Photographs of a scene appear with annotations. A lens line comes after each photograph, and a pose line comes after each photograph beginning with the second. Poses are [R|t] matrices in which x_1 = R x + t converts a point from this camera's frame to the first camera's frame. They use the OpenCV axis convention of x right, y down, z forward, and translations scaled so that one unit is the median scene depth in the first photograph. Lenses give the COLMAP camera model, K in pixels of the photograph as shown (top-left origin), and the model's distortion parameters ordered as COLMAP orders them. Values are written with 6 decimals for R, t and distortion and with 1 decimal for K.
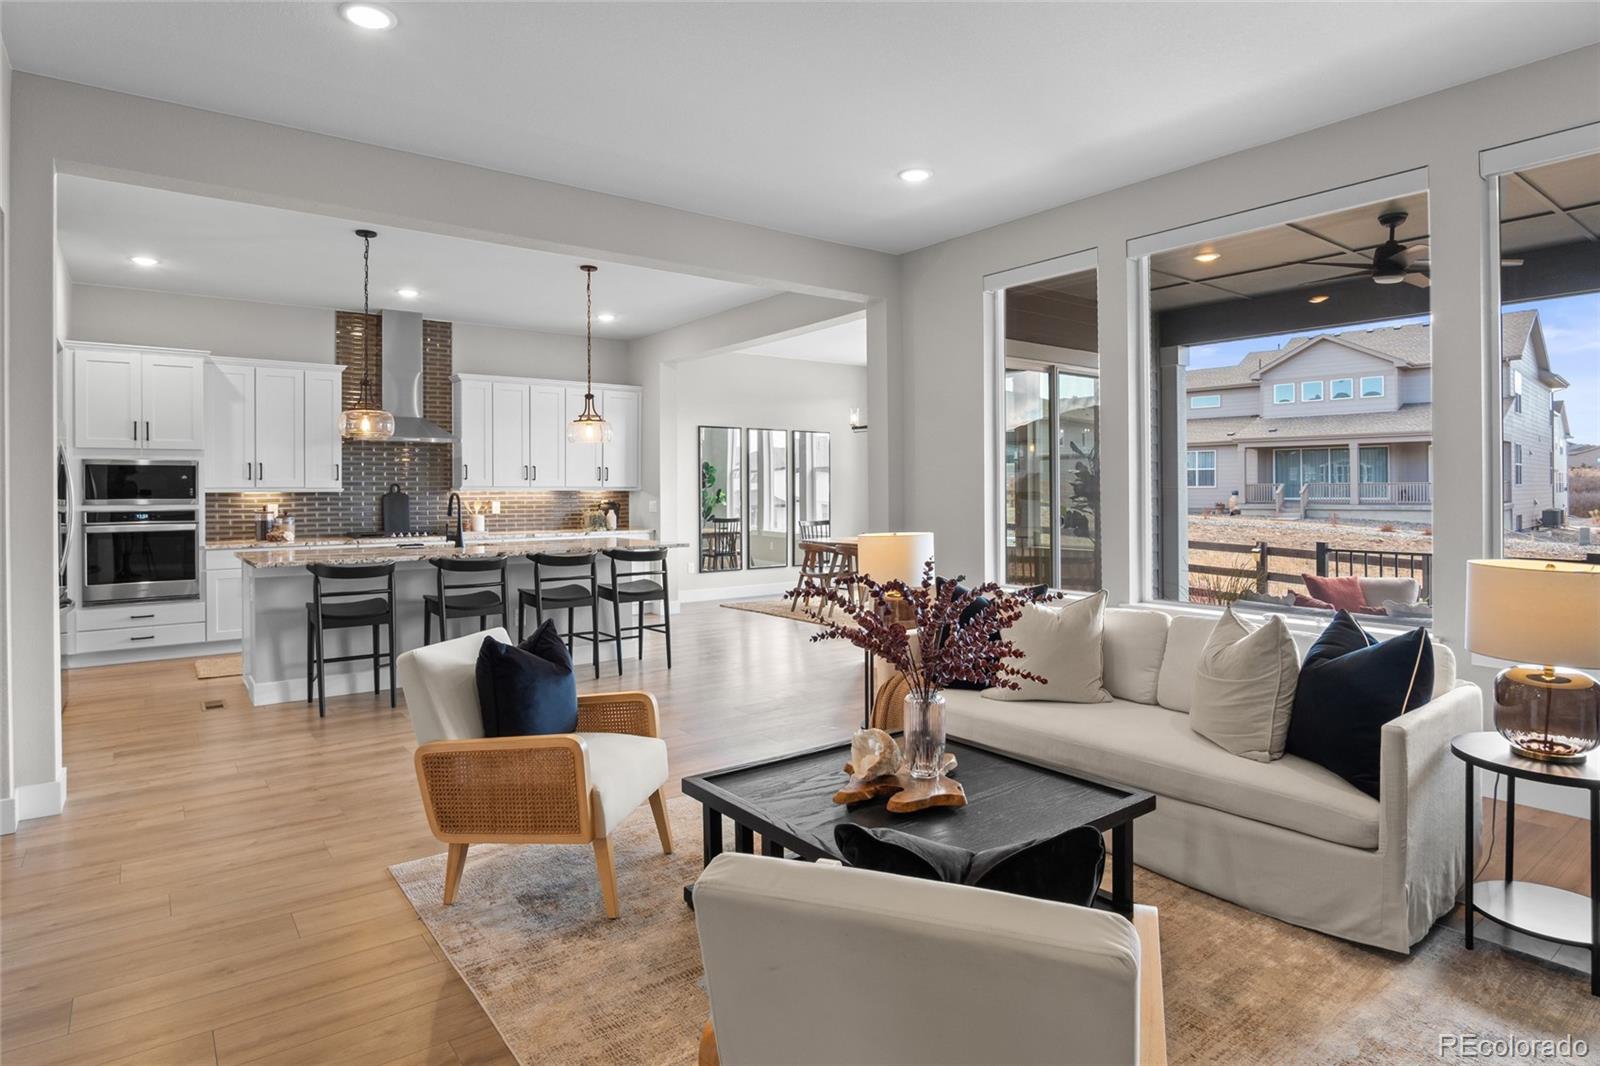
lens RADIAL K [[869.8, 0, 793.0], [0, 869.8, 489.9], [0, 0, 1]] dist [-0.024930, 0.001082]
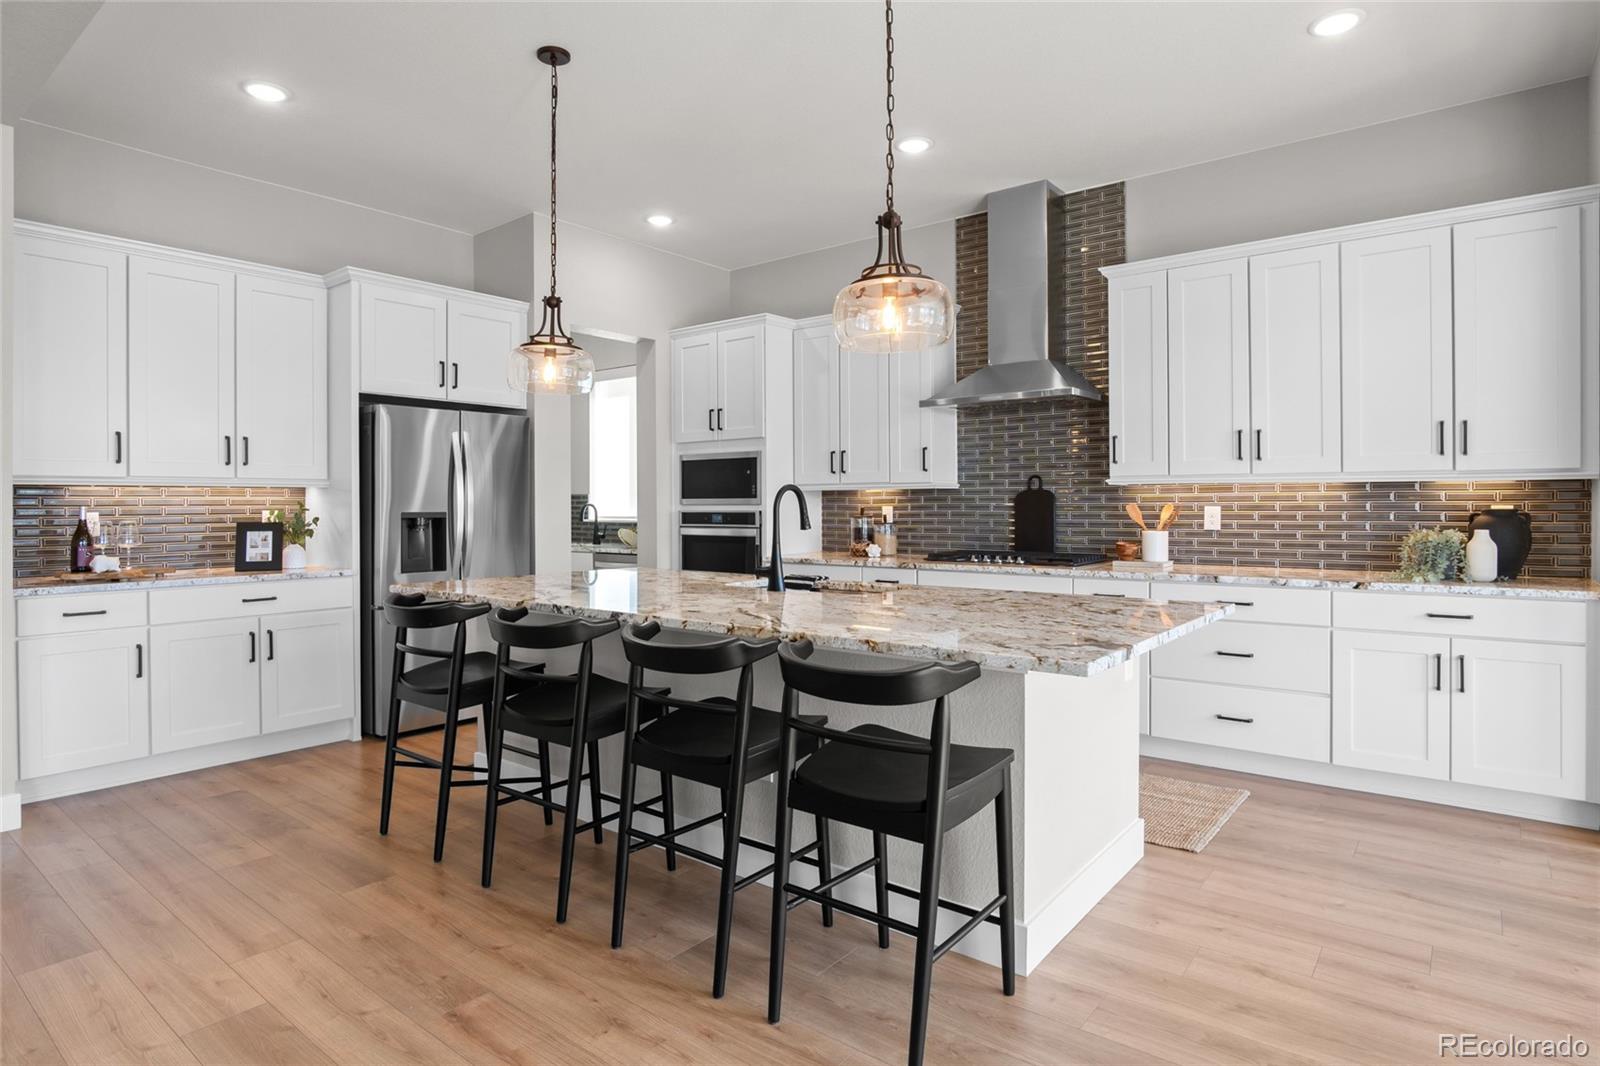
lens RADIAL K [[873.5, 0, 799.7], [0, 873.5, 508.8], [0, 0, 1]] dist [-0.027065, 0.003962]
pose [[0.251350, 0.011833, -0.967824, 0.110566], [0.005390, 0.999893, 0.013625, 0.008932], [0.967881, -0.008641, 0.251259, 0.793062]]
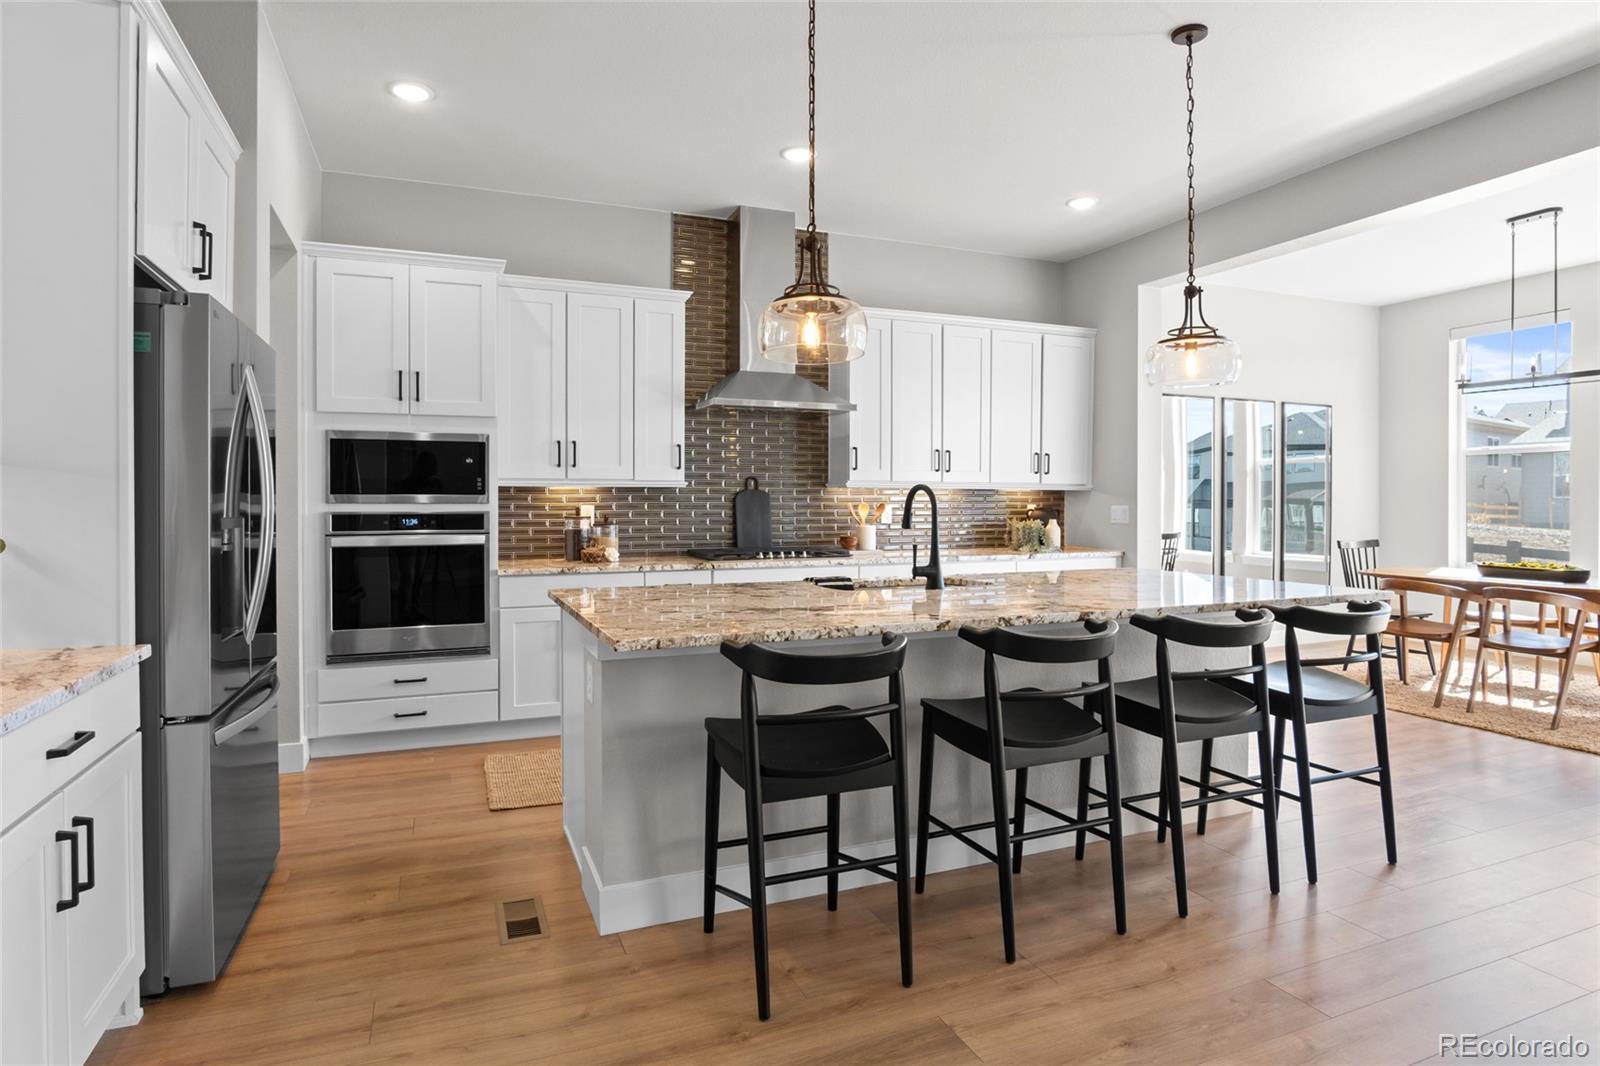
lens RADIAL K [[873.5, 0, 799.7], [0, 873.5, 508.8], [0, 0, 1]] dist [-0.027065, 0.003962]
pose [[0.968377, 0.010065, -0.249289, -0.298360], [-0.006619, 0.999871, 0.014656, 0.009073], [0.249404, -0.012542, 0.968318, 0.419417]]
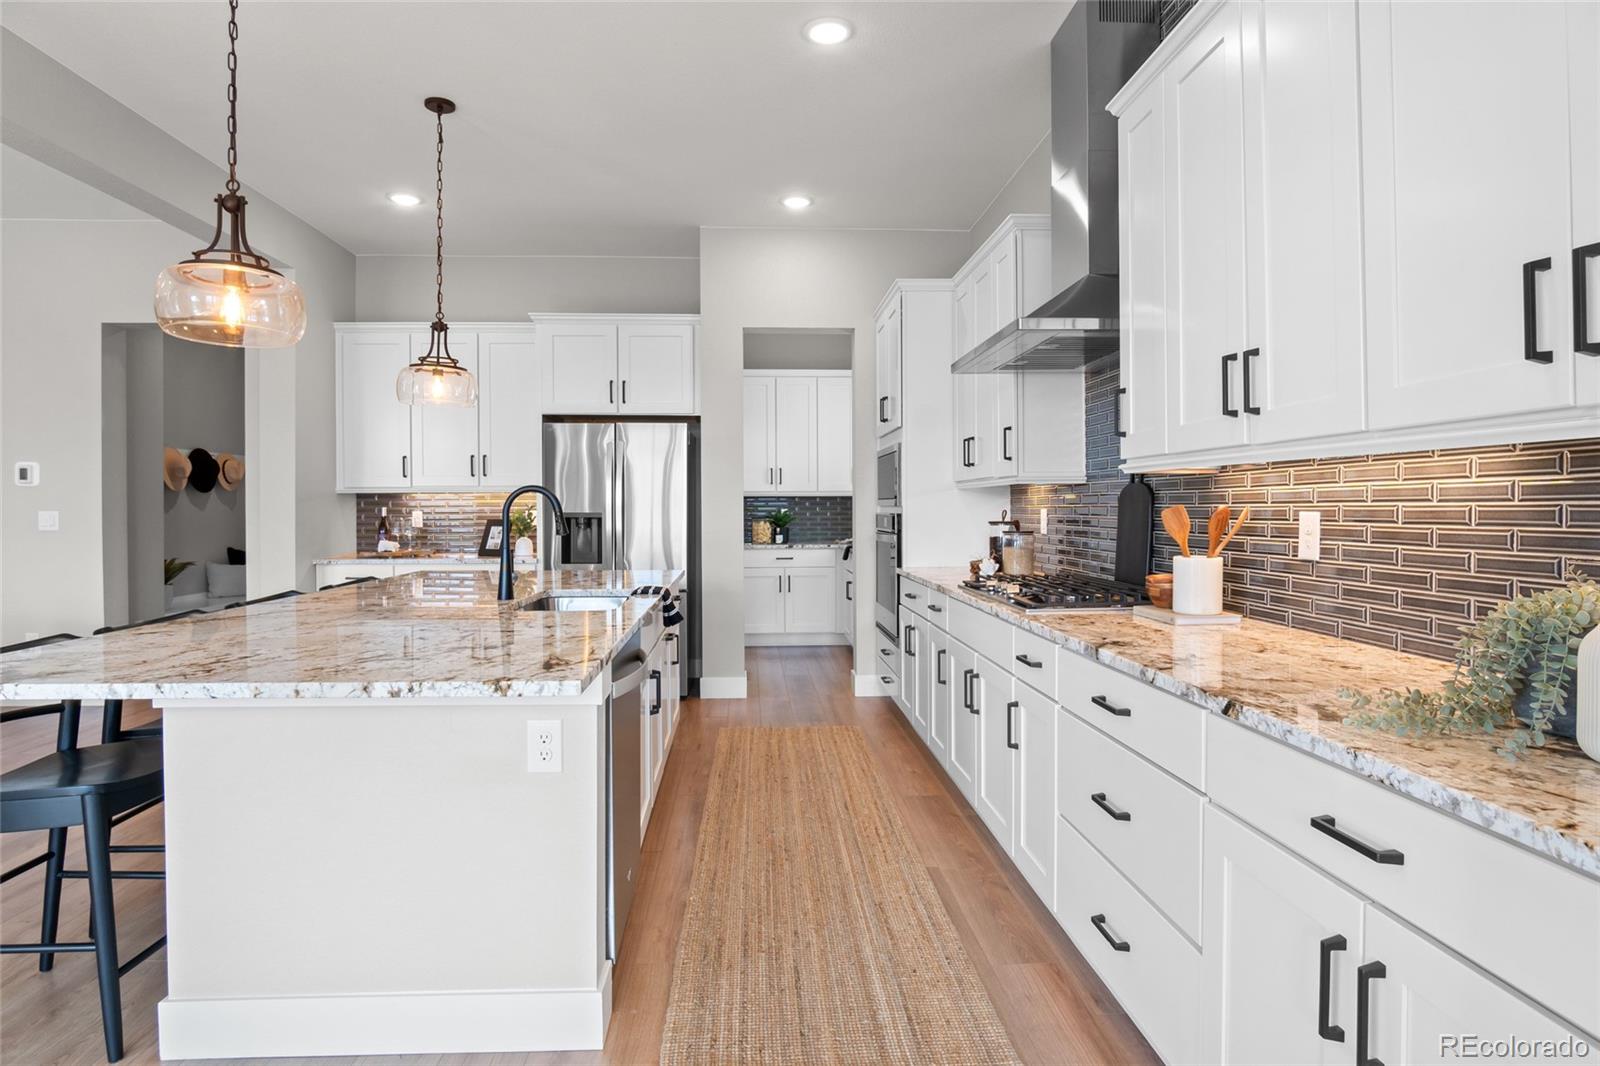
lens RADIAL K [[873.5, 0, 799.7], [0, 873.5, 508.8], [0, 0, 1]] dist [-0.027065, 0.003962]
pose [[-0.553360, 0.011253, -0.832866, -0.062681], [0.009821, 0.999927, 0.006984, 0.012036], [0.832884, -0.004315, -0.553430, 1.262061]]
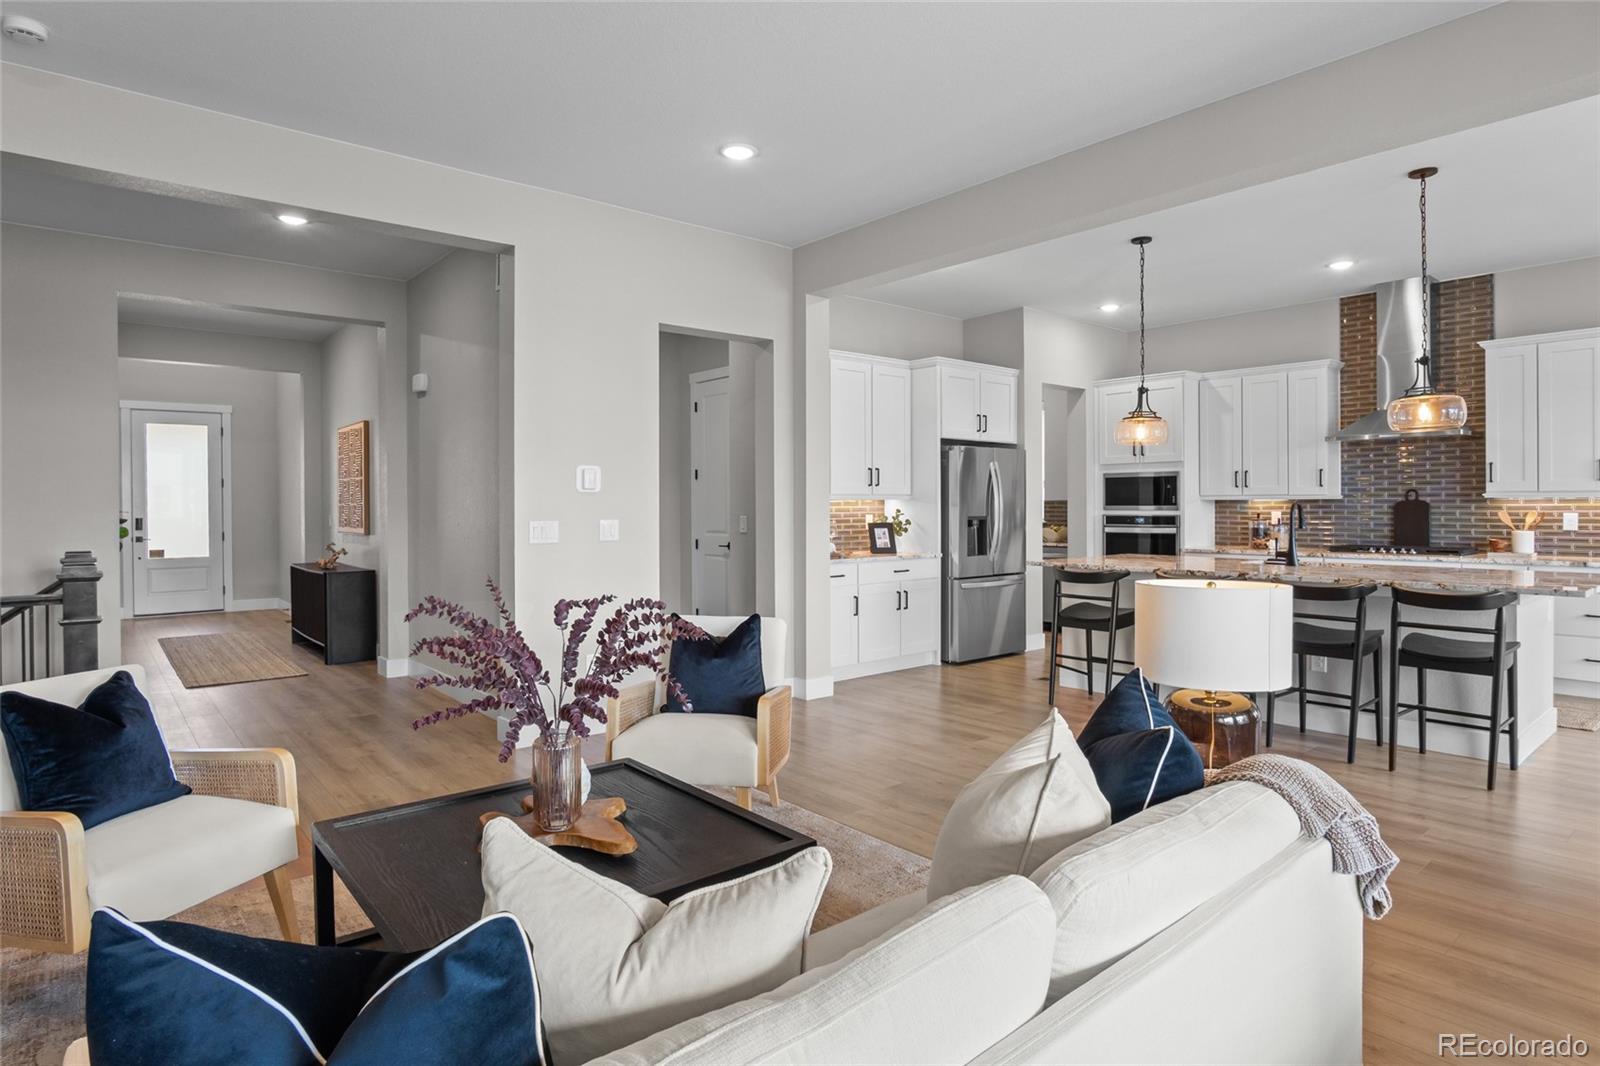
lens RADIAL K [[873.5, 0, 799.7], [0, 873.5, 508.8], [0, 0, 1]] dist [-0.027065, 0.003962]
pose [[0.053818, 0.012447, -0.998473, 0.384524], [0.007347, 0.999890, 0.012861, -0.003580], [0.998524, -0.008028, 0.053720, 0.430708]]
